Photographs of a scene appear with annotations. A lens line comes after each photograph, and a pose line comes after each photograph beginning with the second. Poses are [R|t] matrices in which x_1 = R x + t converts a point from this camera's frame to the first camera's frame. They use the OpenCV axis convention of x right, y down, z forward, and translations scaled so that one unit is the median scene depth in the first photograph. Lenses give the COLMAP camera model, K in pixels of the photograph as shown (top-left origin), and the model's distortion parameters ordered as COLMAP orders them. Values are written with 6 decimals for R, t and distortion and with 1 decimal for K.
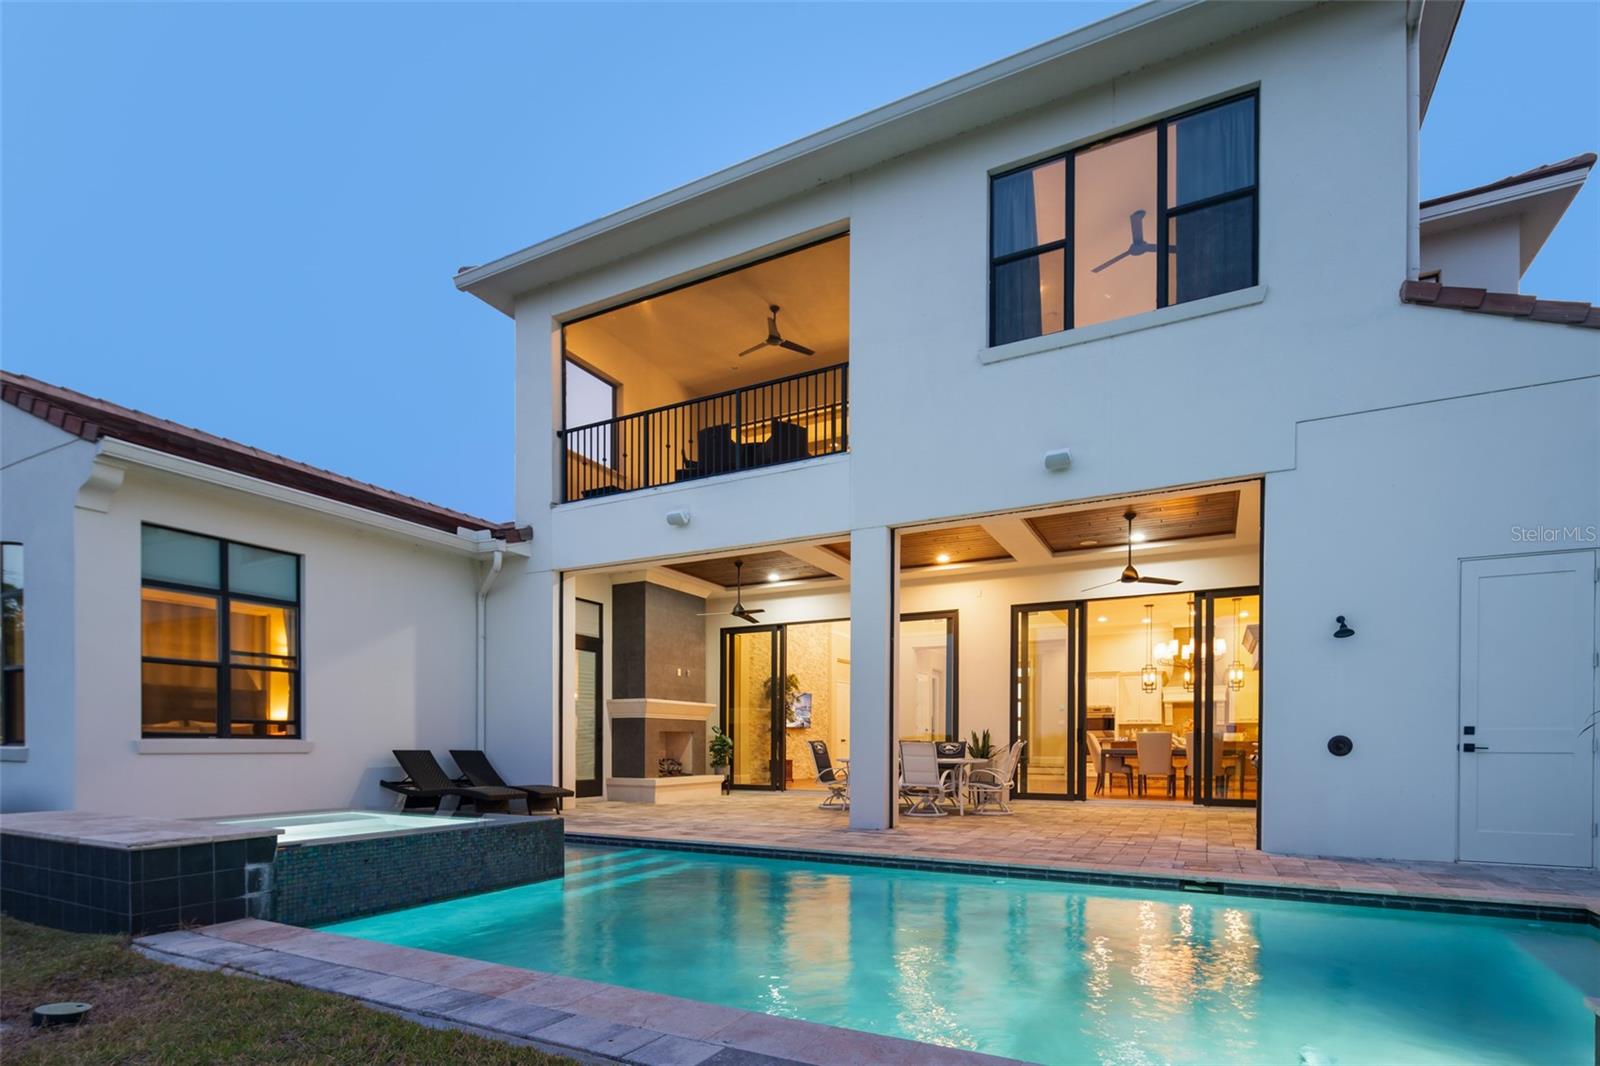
lens RADIAL K [[786.8, 0, 802.4], [0, 786.8, 748.1], [0, 0, 1]] dist [0.006225, -0.004461]
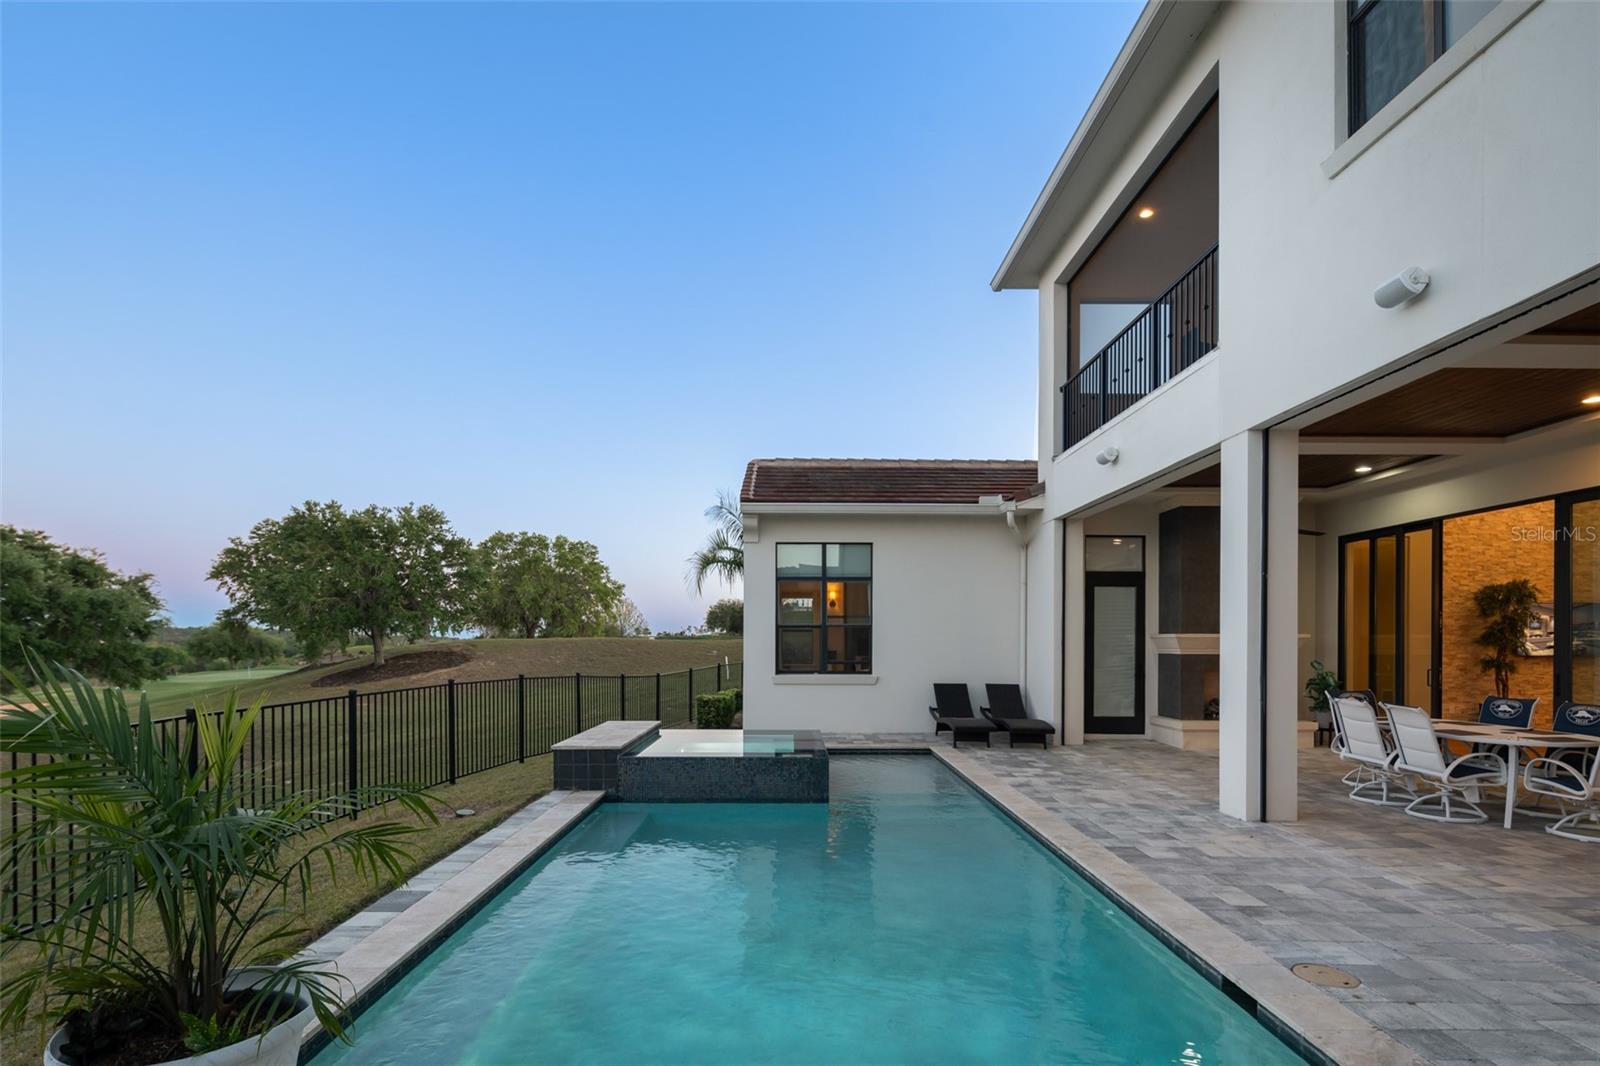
lens RADIAL K [[786.8, 0, 800.3], [0, 786.8, 644.6], [0, 0, 1]] dist [0.006225, -0.004461]
pose [[0.471699, 0.002389, -0.881757, 0.496552], [-0.004876, 0.999988, 0.000100, -0.058802], [0.881746, 0.004252, 0.471705, 0.209336]]
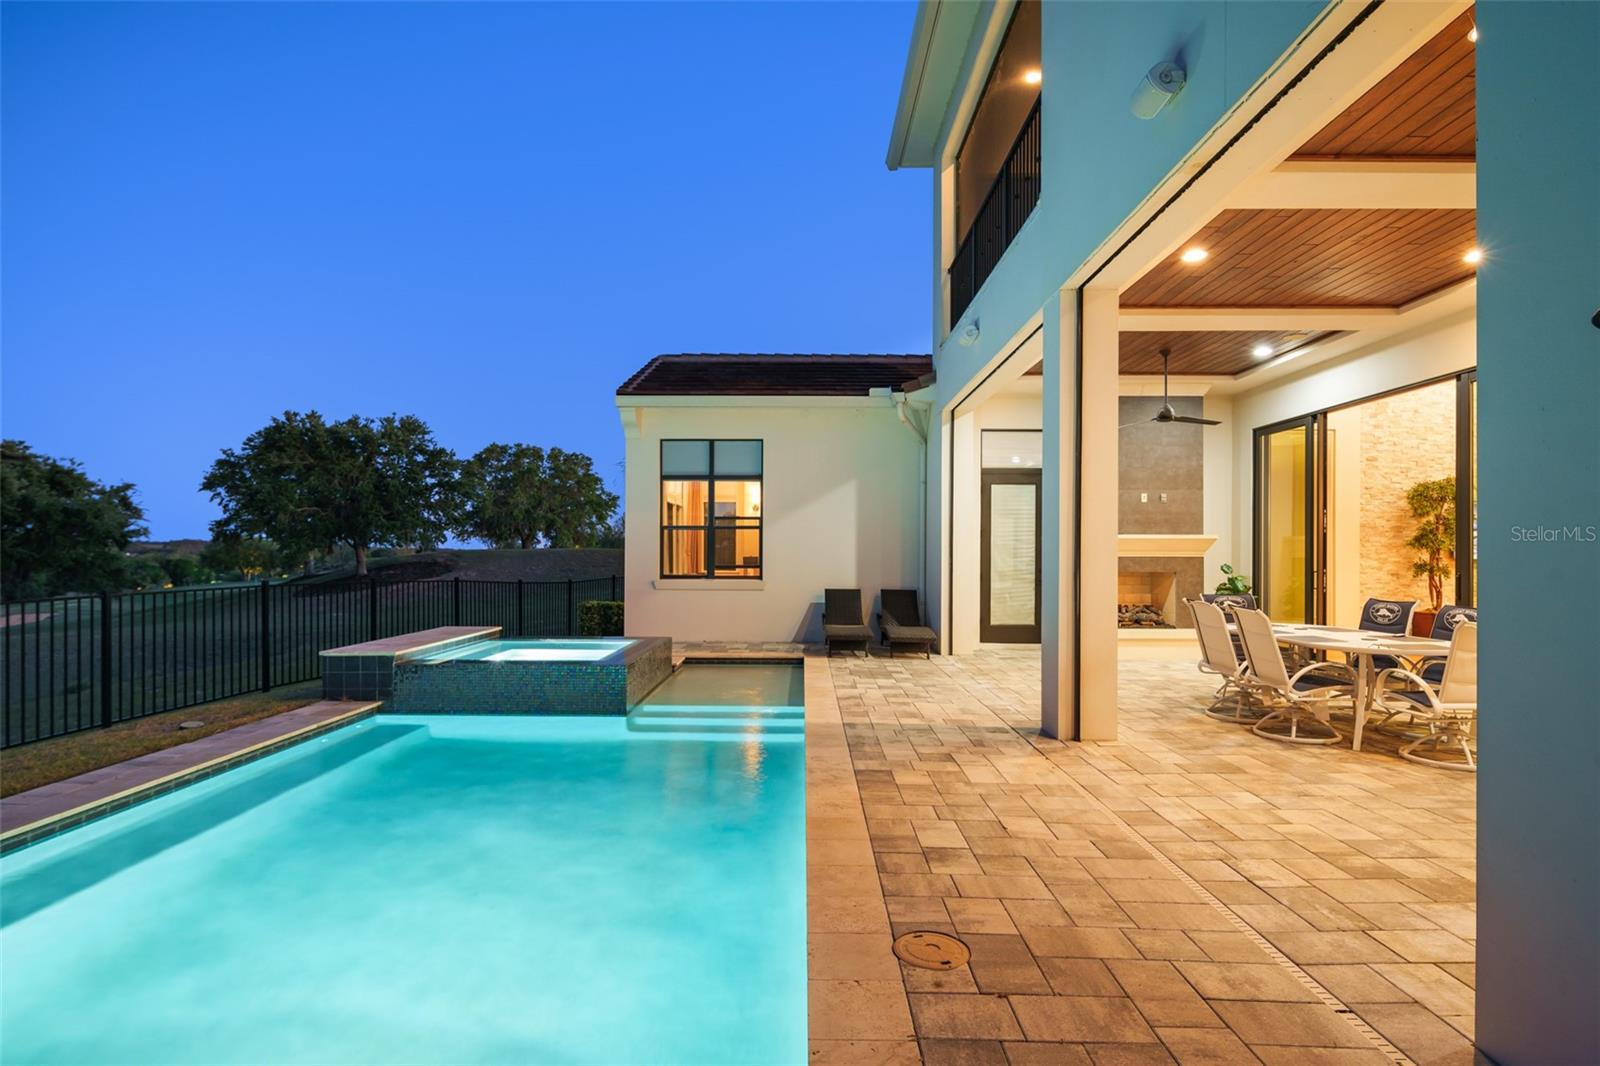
lens RADIAL K [[786.8, 0, 794.5], [0, 786.8, 551.2], [0, 0, 1]] dist [0.006225, -0.004461]
pose [[0.455208, -0.004212, -0.890375, 0.514156], [-0.006099, 0.999951, -0.007849, -0.044154], [0.890364, 0.009003, 0.455159, 0.415891]]
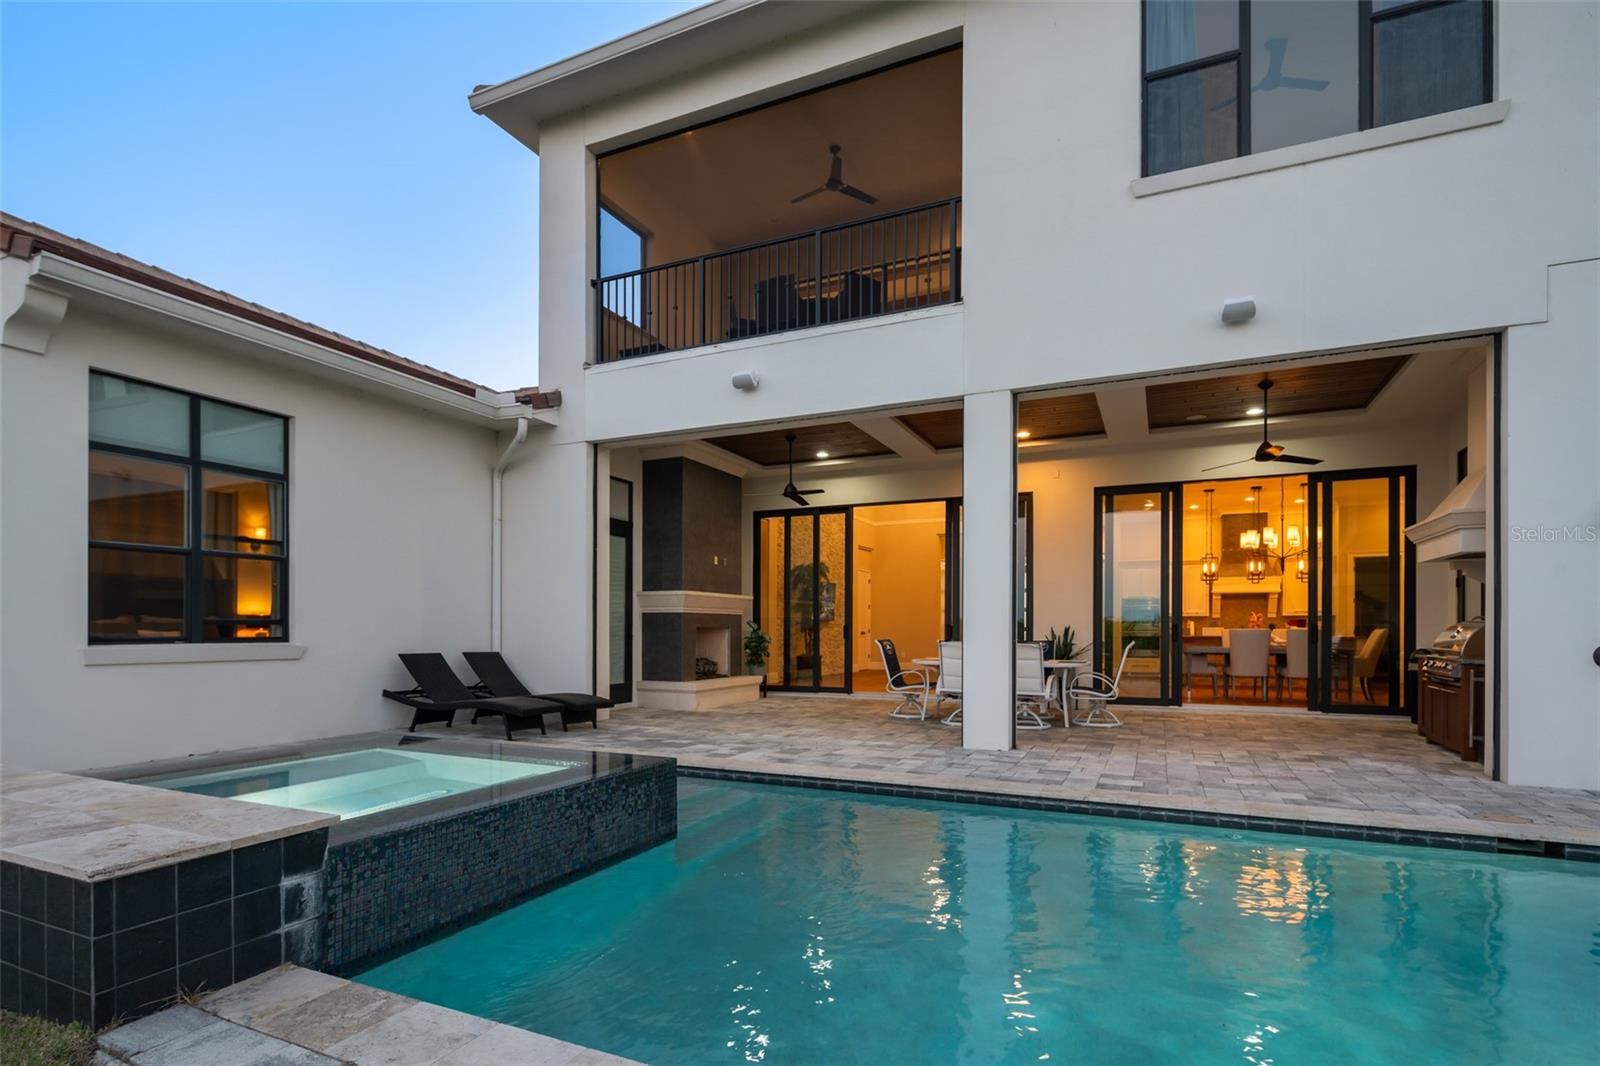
lens RADIAL K [[786.8, 0, 803.2], [0, 786.8, 629.1], [0, 0, 1]] dist [0.006225, -0.004461]
pose [[0.998830, -0.000568, 0.048357, -0.132210], [0.000839, 0.999984, -0.005588, -0.018559], [-0.048353, 0.005622, 0.998814, 0.145633]]
